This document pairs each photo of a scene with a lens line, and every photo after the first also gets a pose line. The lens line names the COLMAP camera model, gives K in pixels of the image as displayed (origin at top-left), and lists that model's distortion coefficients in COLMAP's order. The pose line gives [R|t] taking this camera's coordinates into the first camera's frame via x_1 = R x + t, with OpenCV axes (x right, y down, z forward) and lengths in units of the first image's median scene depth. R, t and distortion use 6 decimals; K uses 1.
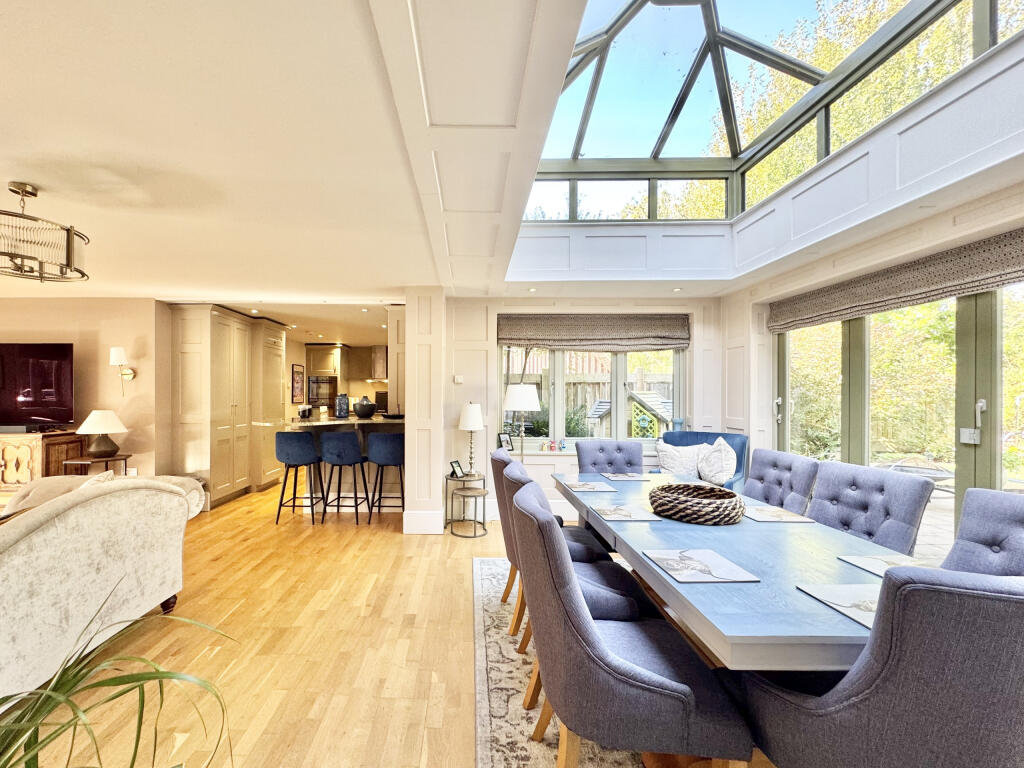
lens RADIAL K [[438.6, 0, 483.1], [0, 438.6, 396.2], [0, 0, 1]] dist [-0.001938, -0.000680]
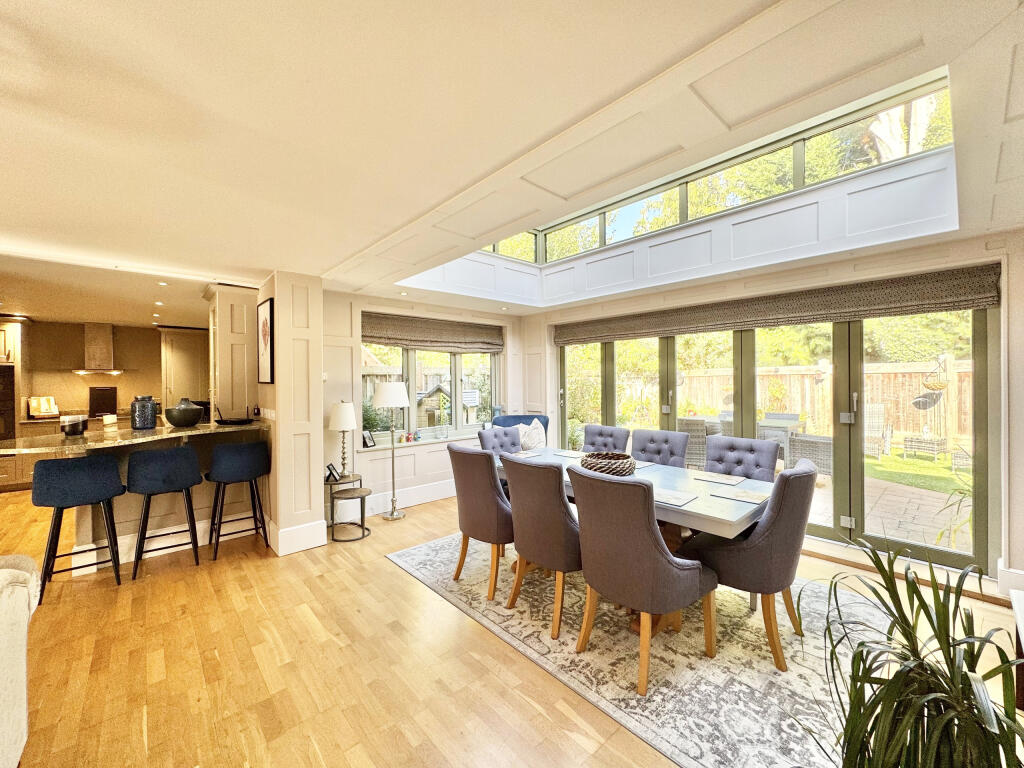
lens RADIAL K [[409.0, 0, 515.1], [0, 409.0, 381.6], [0, 0, 1]] dist [0.001002, -0.000007]
pose [[0.723202, -0.010783, 0.690552, -0.409851], [0.010528, 0.999934, 0.004588, -0.031485], [-0.690556, 0.003952, 0.723268, 0.096120]]
